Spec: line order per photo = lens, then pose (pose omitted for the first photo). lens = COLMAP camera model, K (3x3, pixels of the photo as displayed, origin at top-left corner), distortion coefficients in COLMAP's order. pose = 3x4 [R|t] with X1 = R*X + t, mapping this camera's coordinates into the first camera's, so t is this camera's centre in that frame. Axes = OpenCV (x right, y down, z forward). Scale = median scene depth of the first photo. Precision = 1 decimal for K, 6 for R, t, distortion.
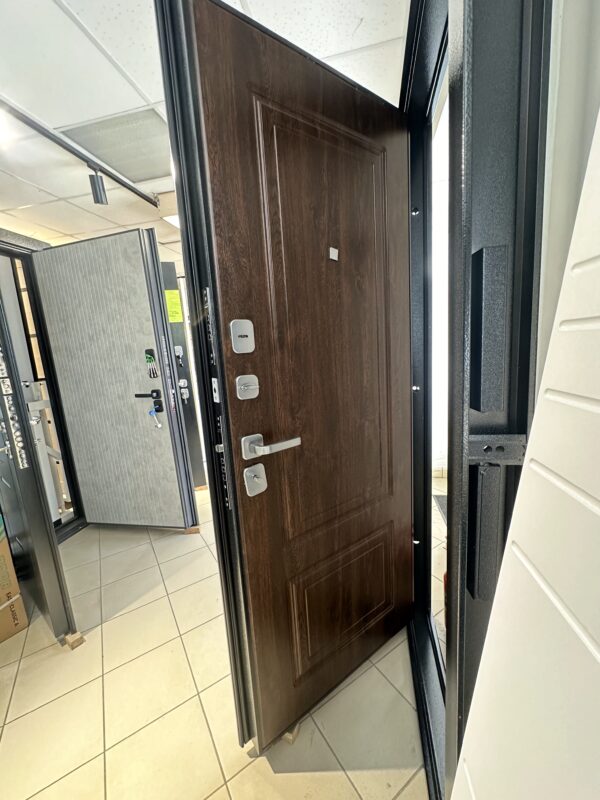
lens RADIAL K [[322.3, 0, 301.9], [0, 322.3, 400.5], [0, 0, 1]] dist [-0.001035, -0.000663]
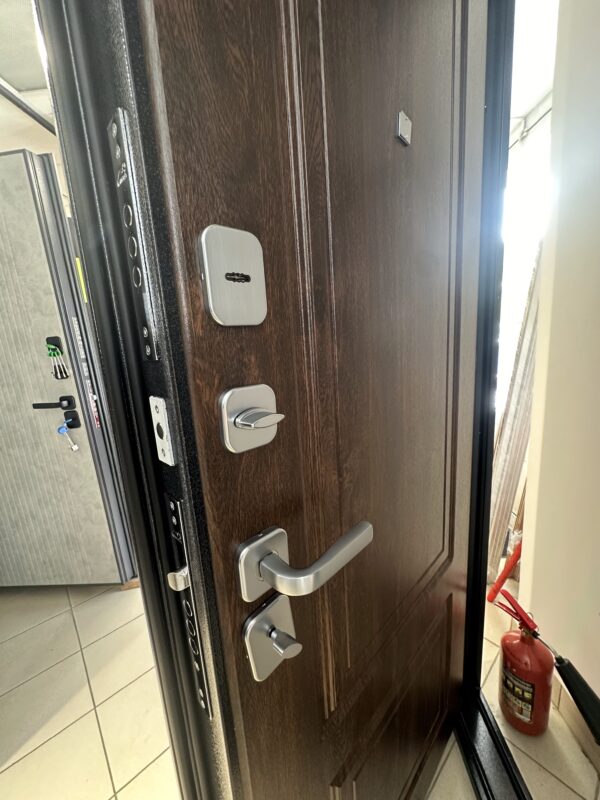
lens RADIAL K [[322.3, 0, 301.9], [0, 322.3, 400.5], [0, 0, 1]] dist [-0.001035, -0.000663]
pose [[0.987132, -0.032256, 0.156620, -0.067766], [0.028632, 0.999269, 0.025344, -0.028055], [-0.157323, -0.020533, 0.987334, 0.249485]]
